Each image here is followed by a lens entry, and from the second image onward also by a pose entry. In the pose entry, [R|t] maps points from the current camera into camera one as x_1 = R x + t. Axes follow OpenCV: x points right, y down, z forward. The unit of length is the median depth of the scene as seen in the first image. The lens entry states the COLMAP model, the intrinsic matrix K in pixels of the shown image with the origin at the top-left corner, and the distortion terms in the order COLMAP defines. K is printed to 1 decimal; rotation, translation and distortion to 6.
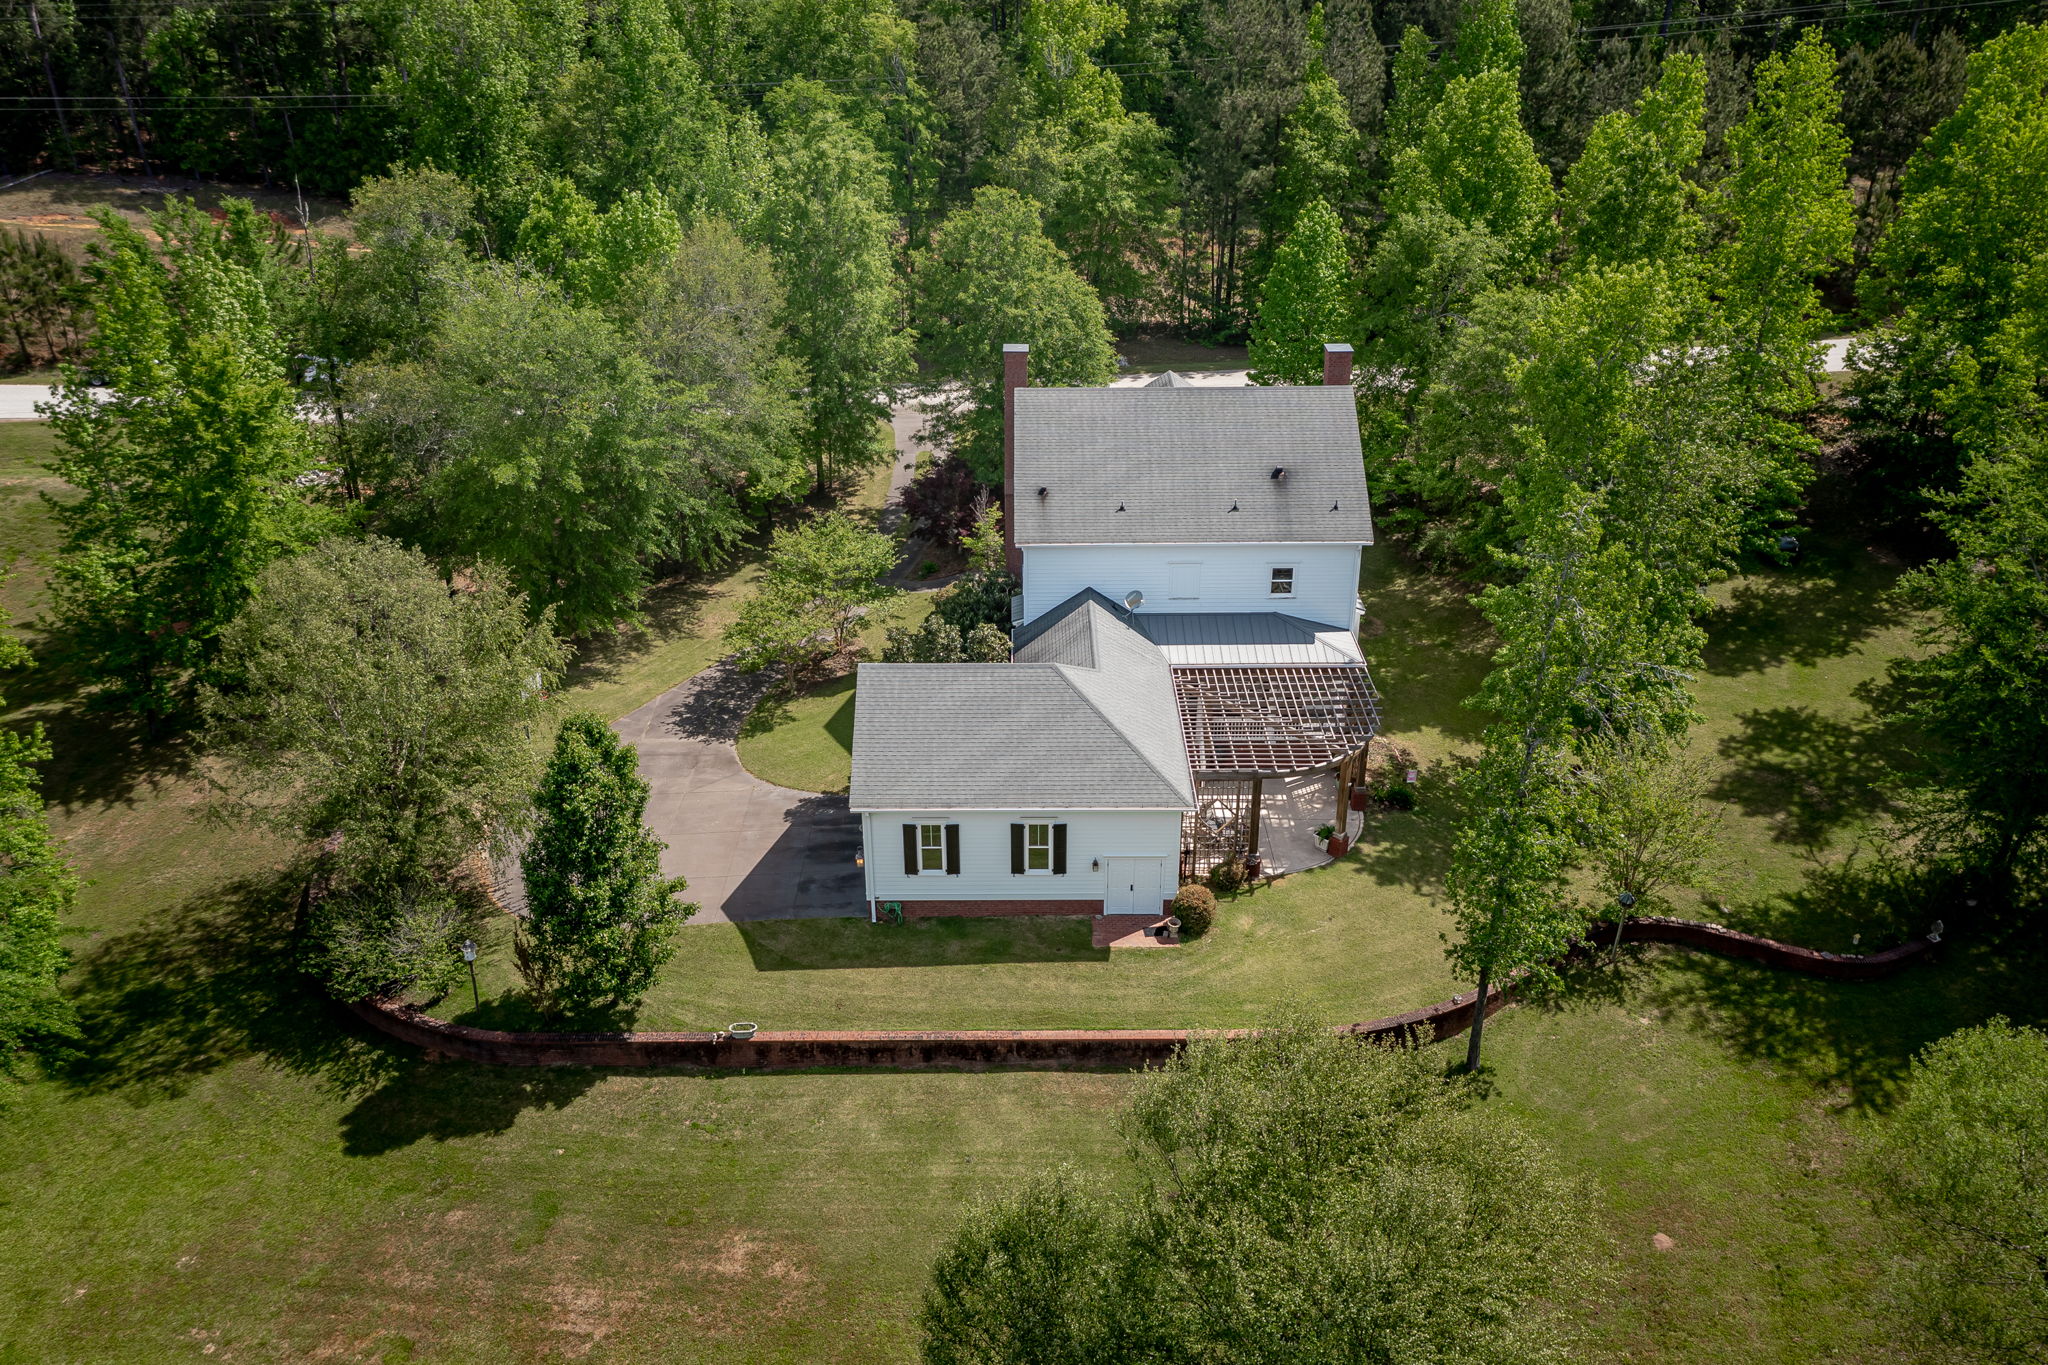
lens RADIAL K [[1588.7, 0, 1024.0], [0, 1588.7, 682.5], [0, 0, 1]] dist [-0.002548, -0.000954]
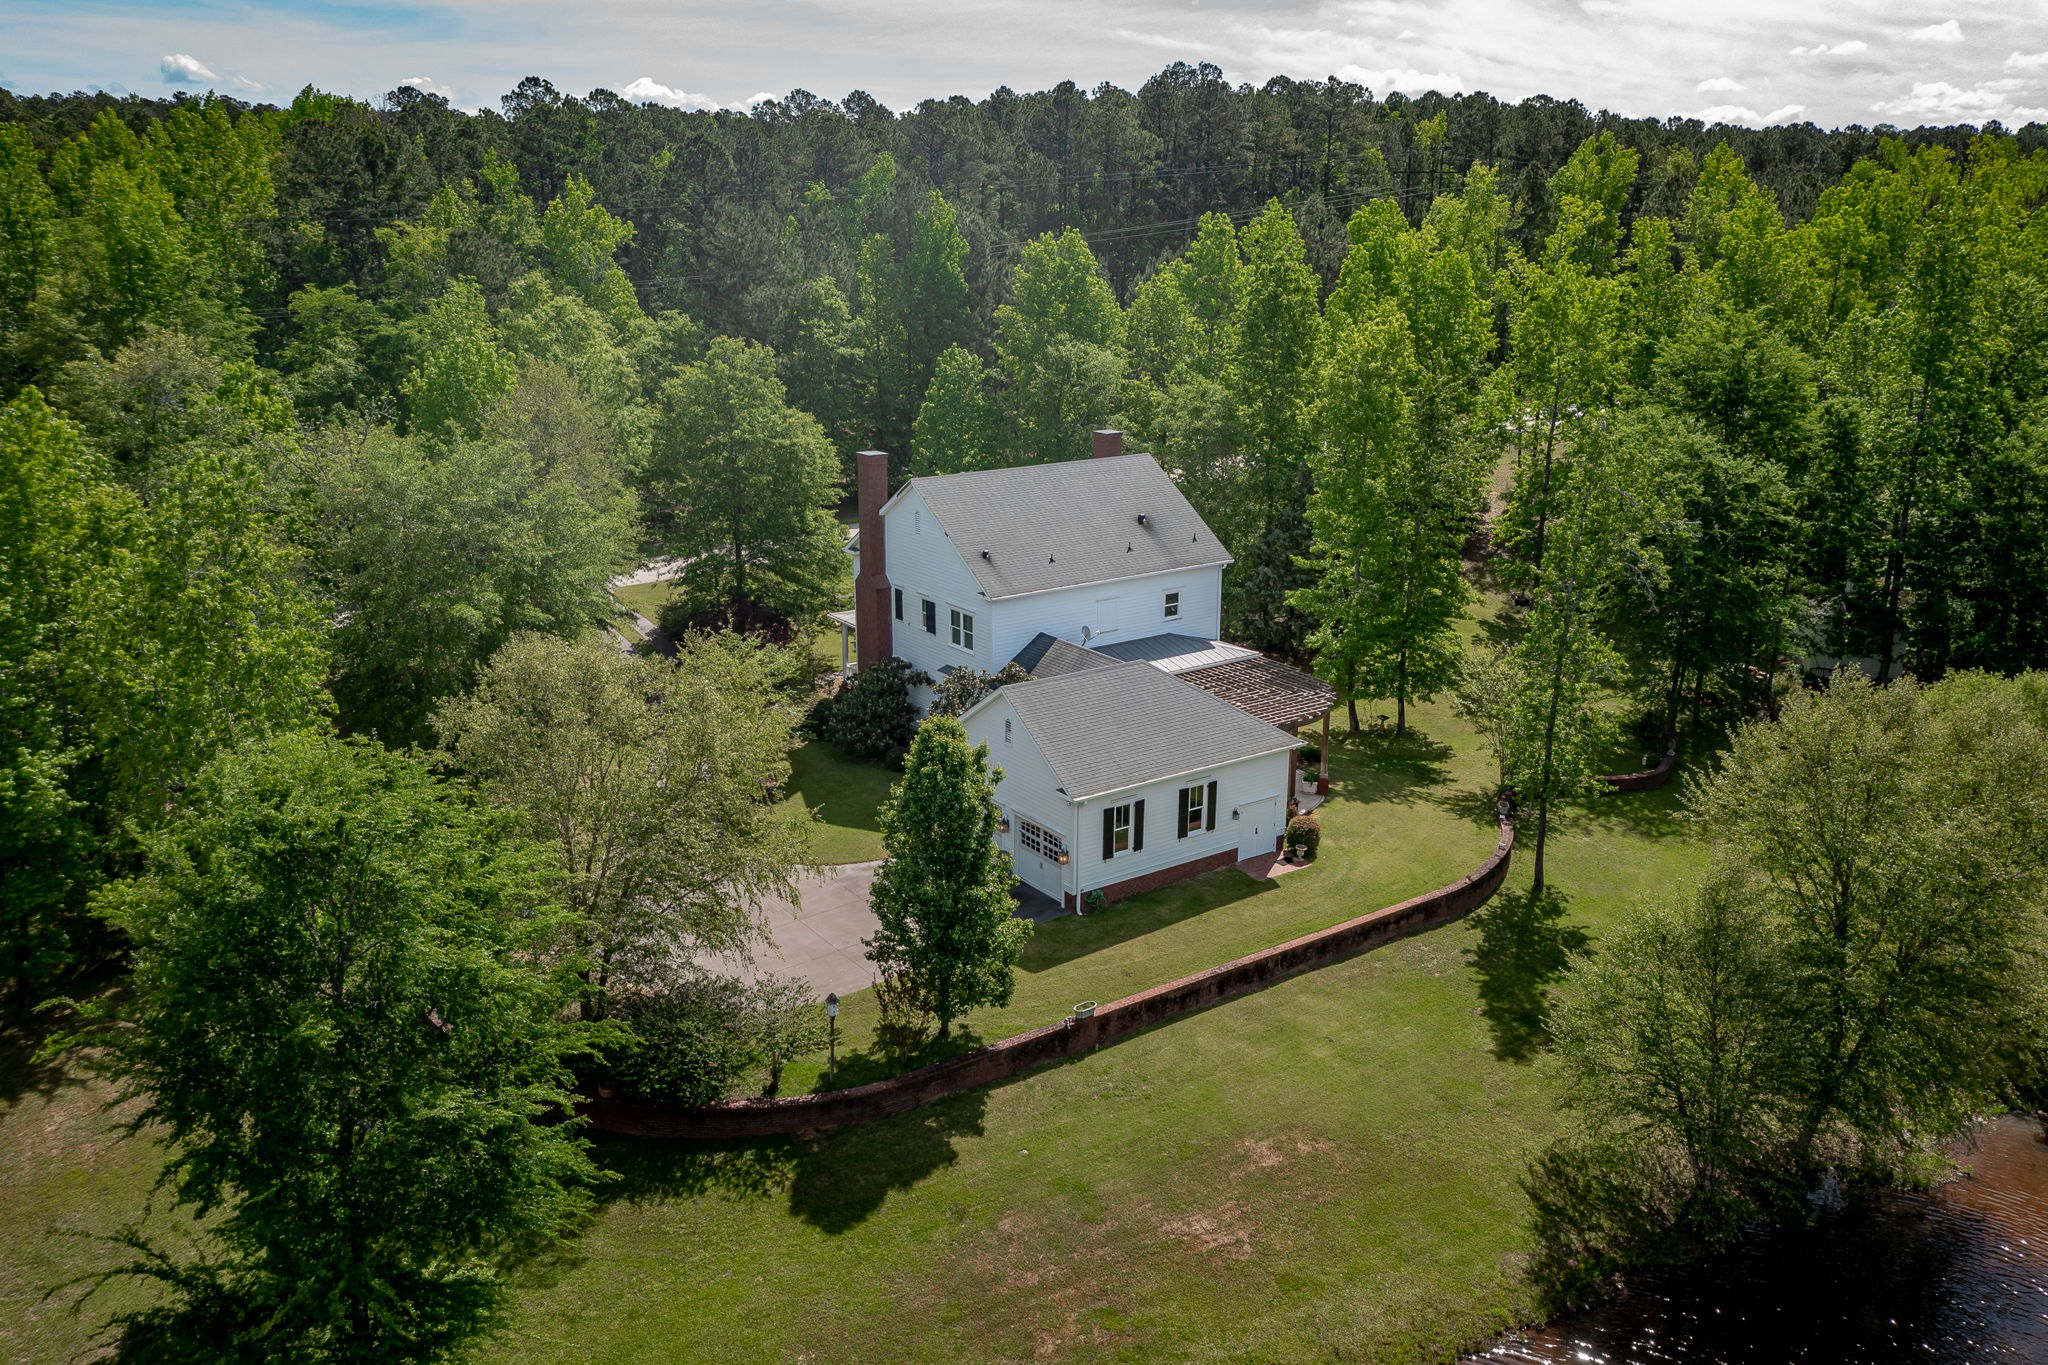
lens RADIAL K [[1588.7, 0, 1024.0], [0, 1588.7, 682.5], [0, 0, 1]] dist [-0.002548, -0.000954]
pose [[0.814050, -0.153812, 0.560058, -0.713387], [0.254590, 0.961215, -0.106065, 0.106410], [-0.522022, 0.228927, 0.821636, 0.111322]]
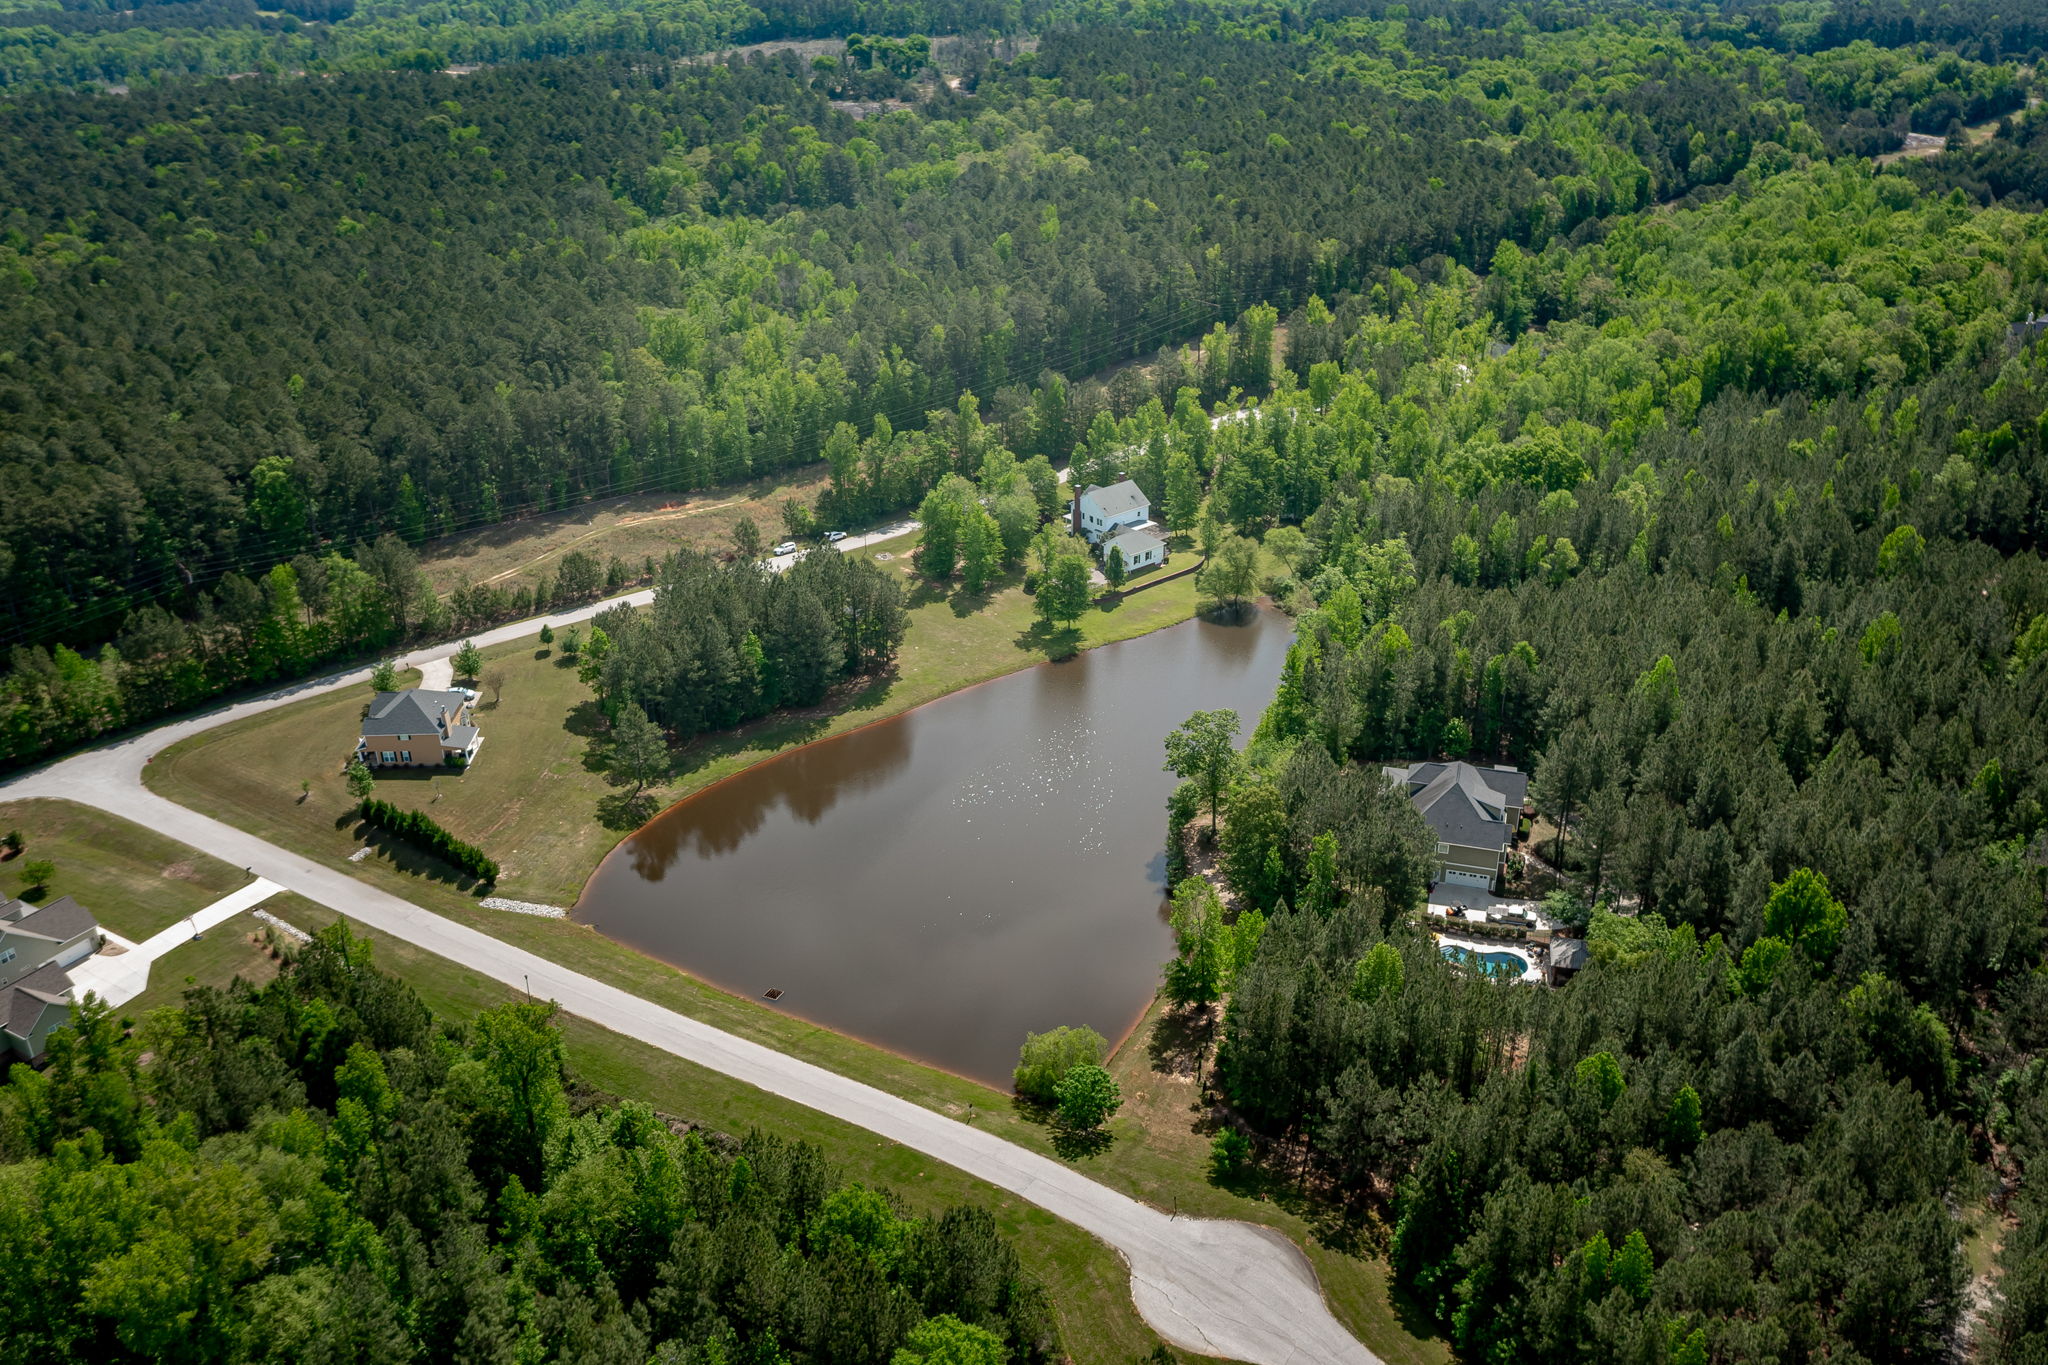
lens RADIAL K [[1588.7, 0, 1024.0], [0, 1588.7, 682.5], [0, 0, 1]] dist [-0.002548, -0.000954]
pose [[0.756467, -0.285582, 0.588388, -4.483675], [0.299109, 0.951101, 0.077078, -0.060917], [-0.581628, 0.117685, 0.804897, -4.025966]]
